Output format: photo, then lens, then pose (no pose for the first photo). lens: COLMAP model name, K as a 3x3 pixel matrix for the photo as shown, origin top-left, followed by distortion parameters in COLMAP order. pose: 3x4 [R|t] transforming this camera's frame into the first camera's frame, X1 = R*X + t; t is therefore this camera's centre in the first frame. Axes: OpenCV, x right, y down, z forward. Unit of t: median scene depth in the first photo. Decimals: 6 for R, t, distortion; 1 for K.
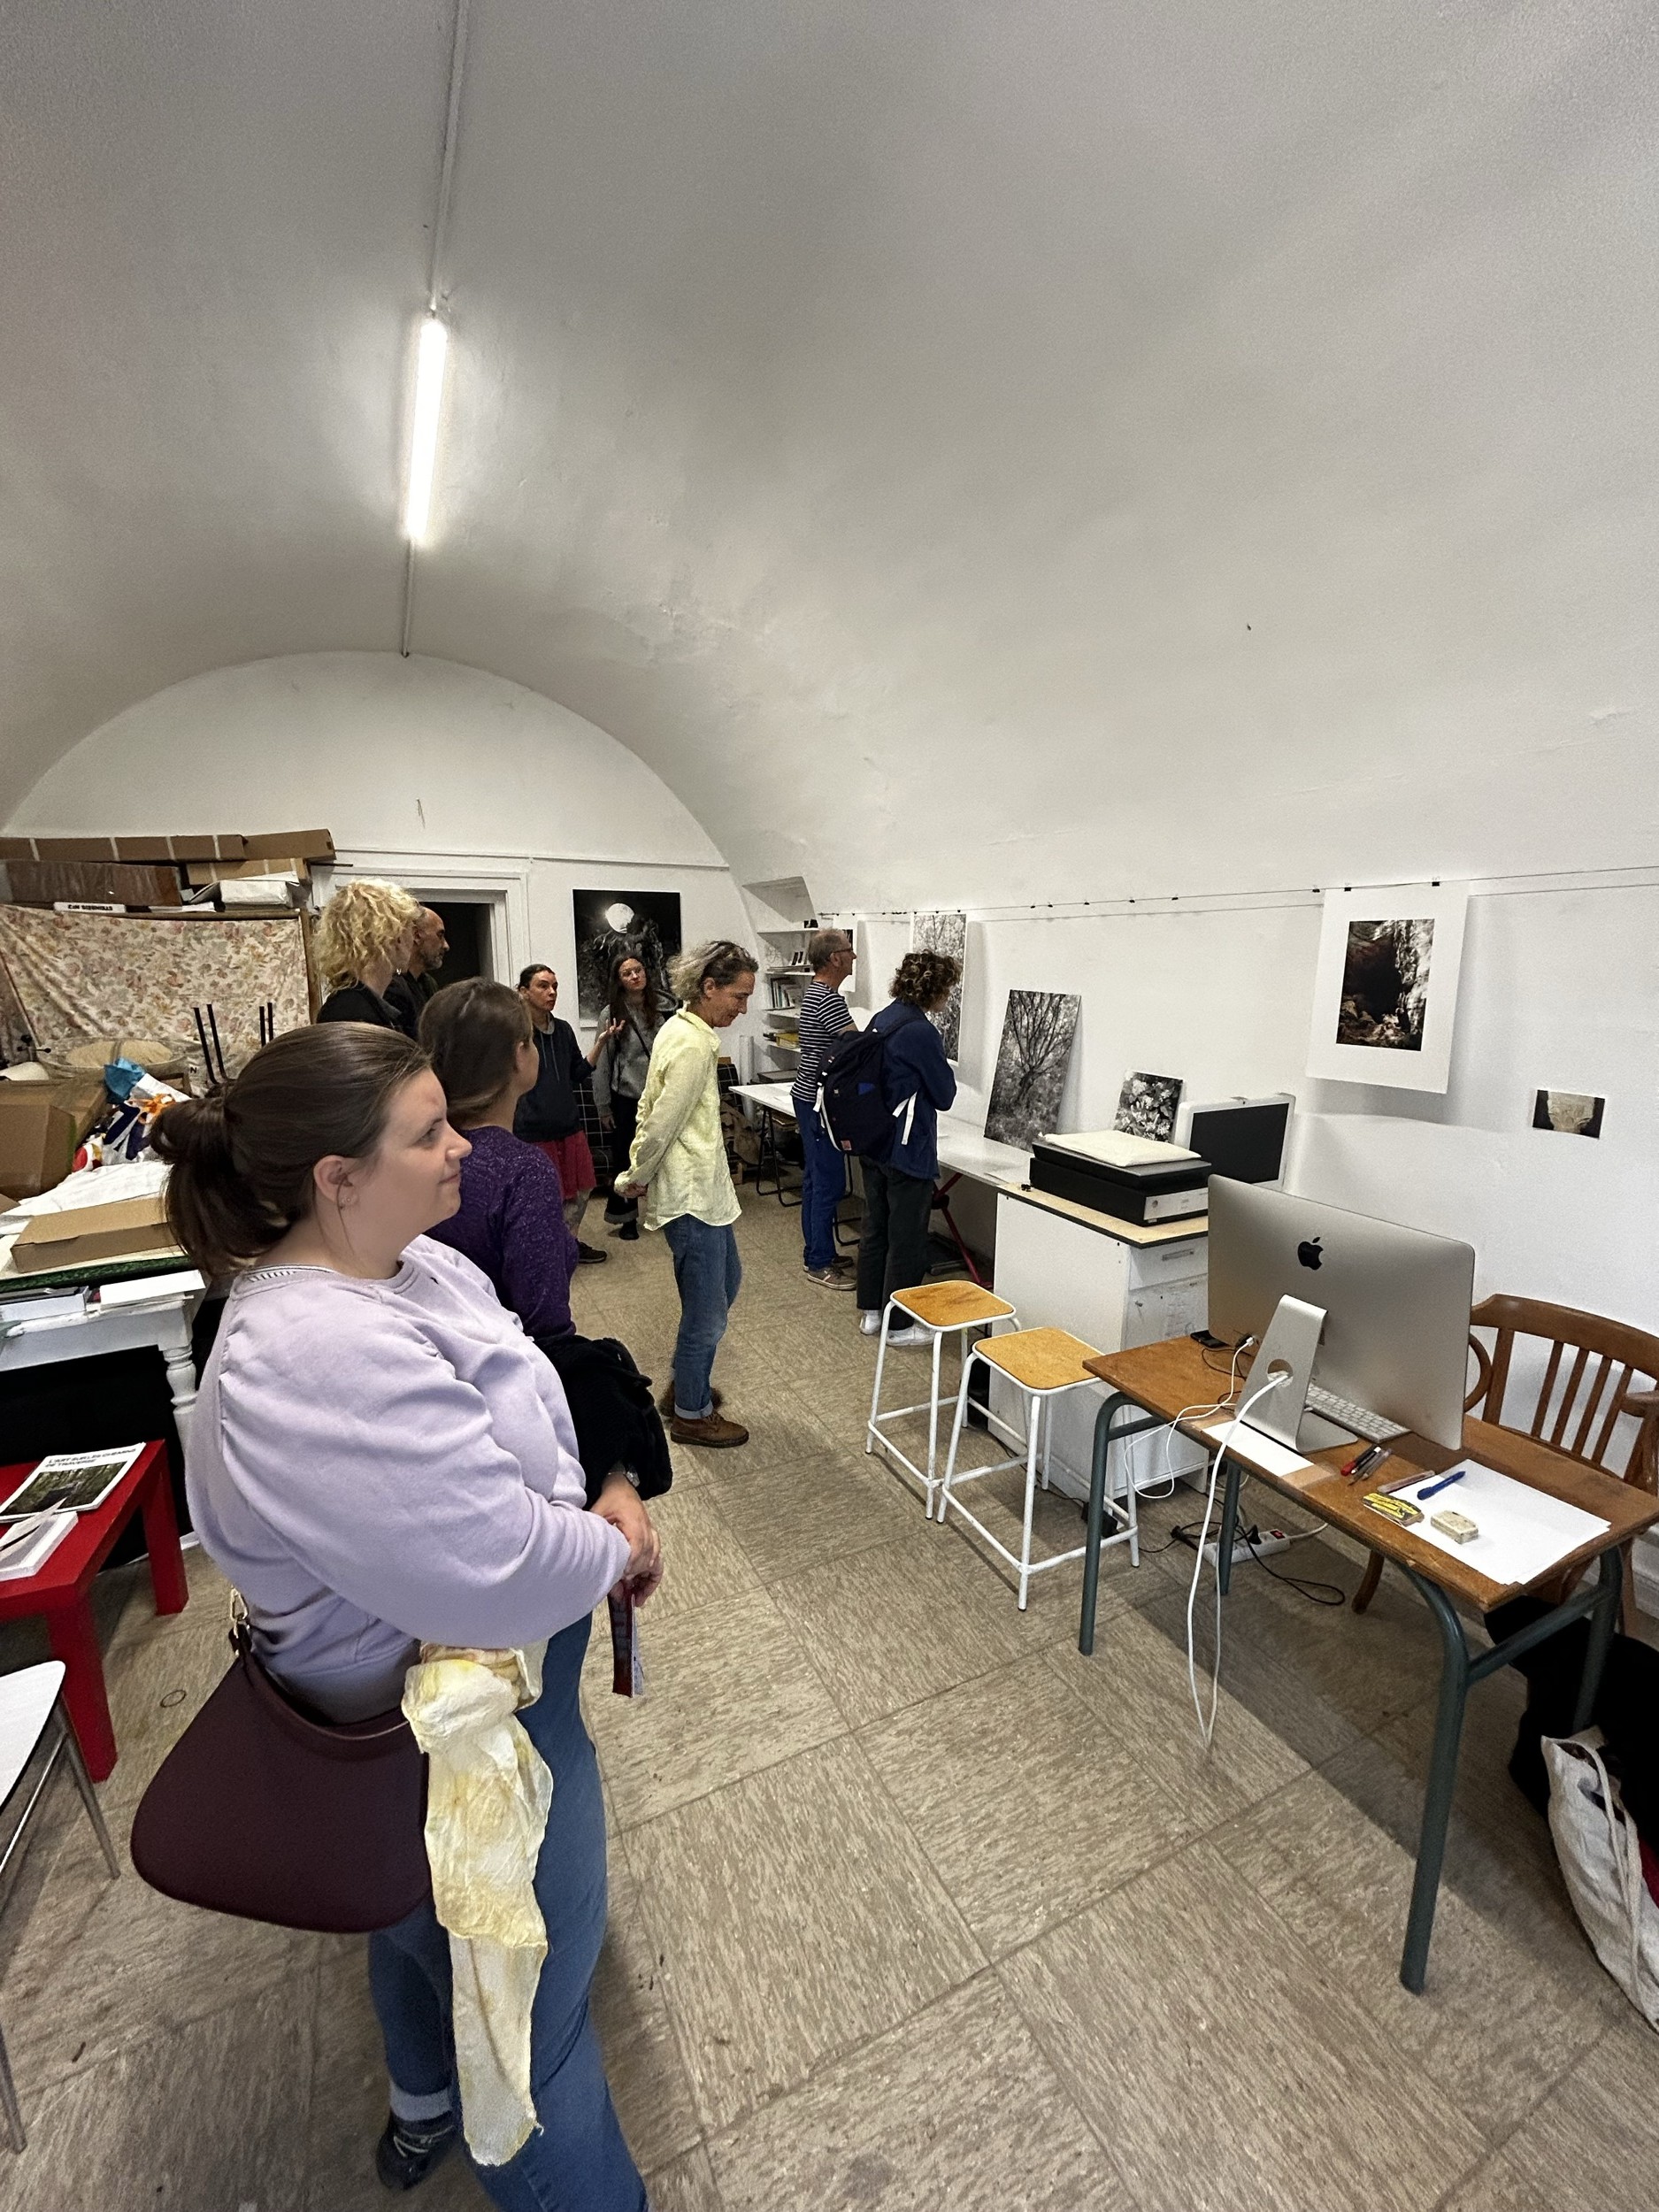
lens RADIAL K [[889.1, 0, 825.2], [0, 889.1, 1108.8], [0, 0, 1]] dist [-0.000362, -0.000012]
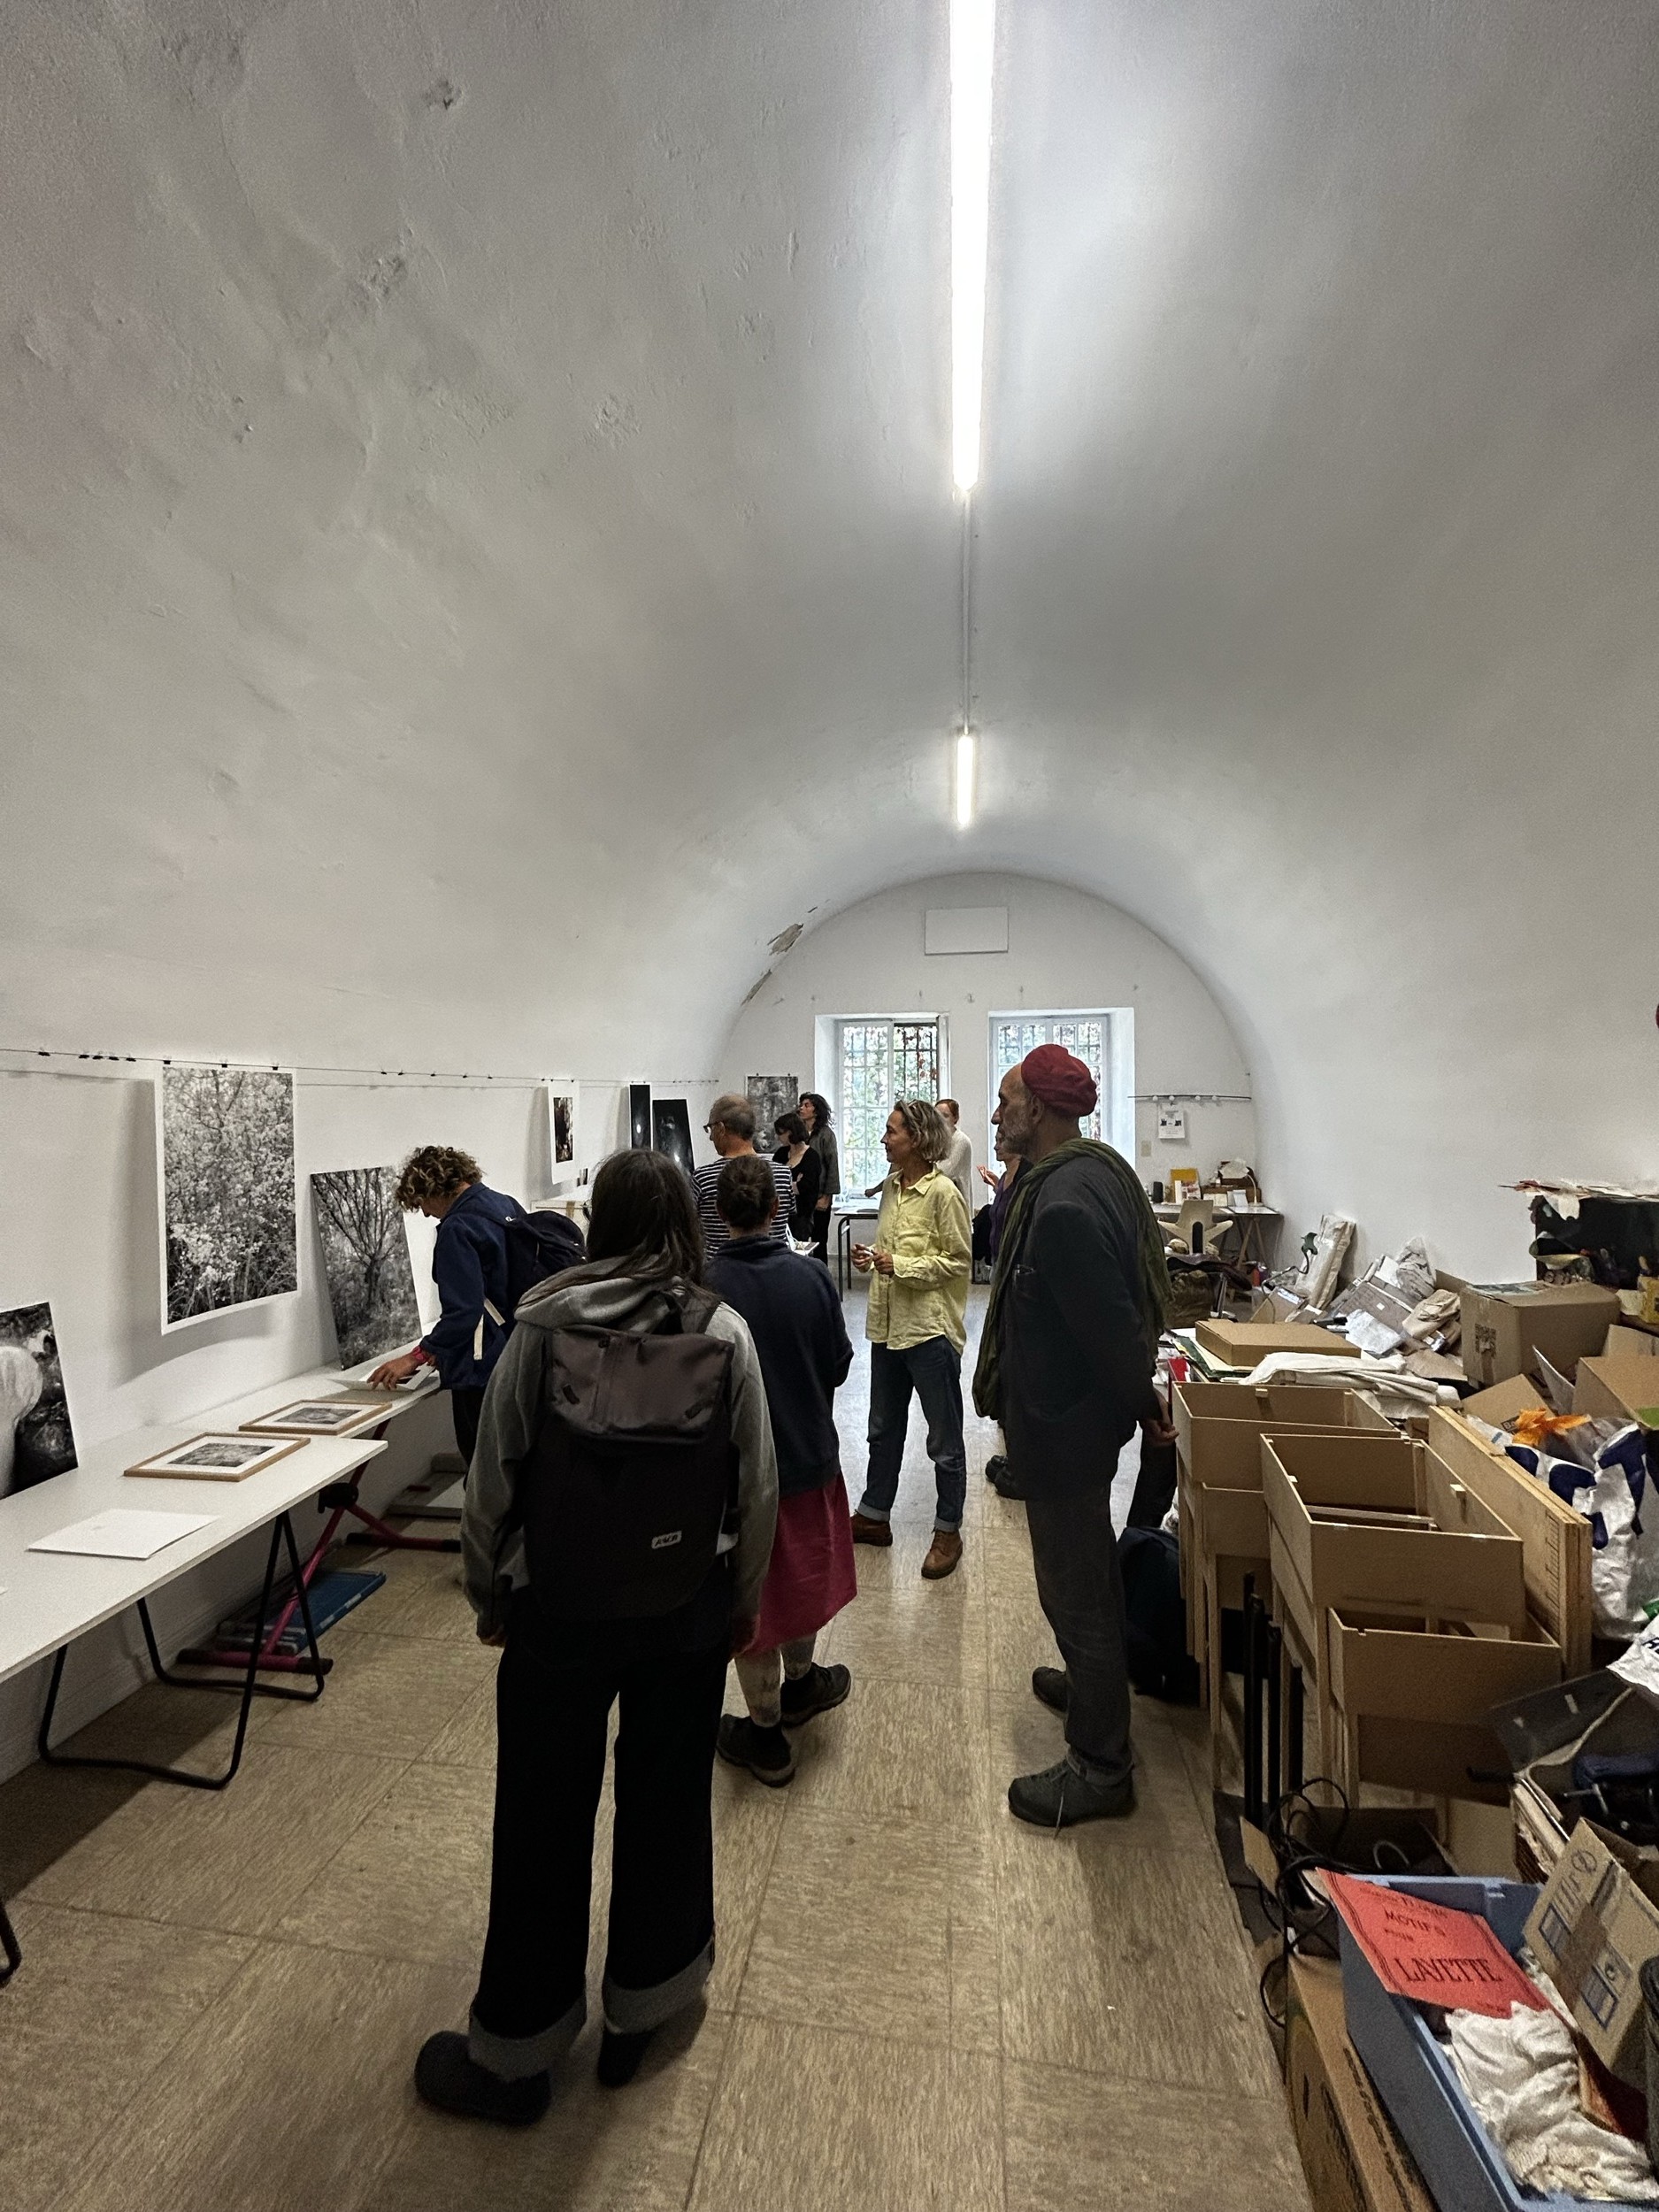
lens RADIAL K [[889.1, 0, 827.7], [0, 889.1, 1099.5], [0, 0, 1]] dist [-0.000362, -0.000012]
pose [[-0.819131, -0.002989, 0.573599, -0.606086], [0.101512, 0.983447, 0.150090, -0.274169], [-0.564553, 0.181170, -0.805269, 1.391465]]
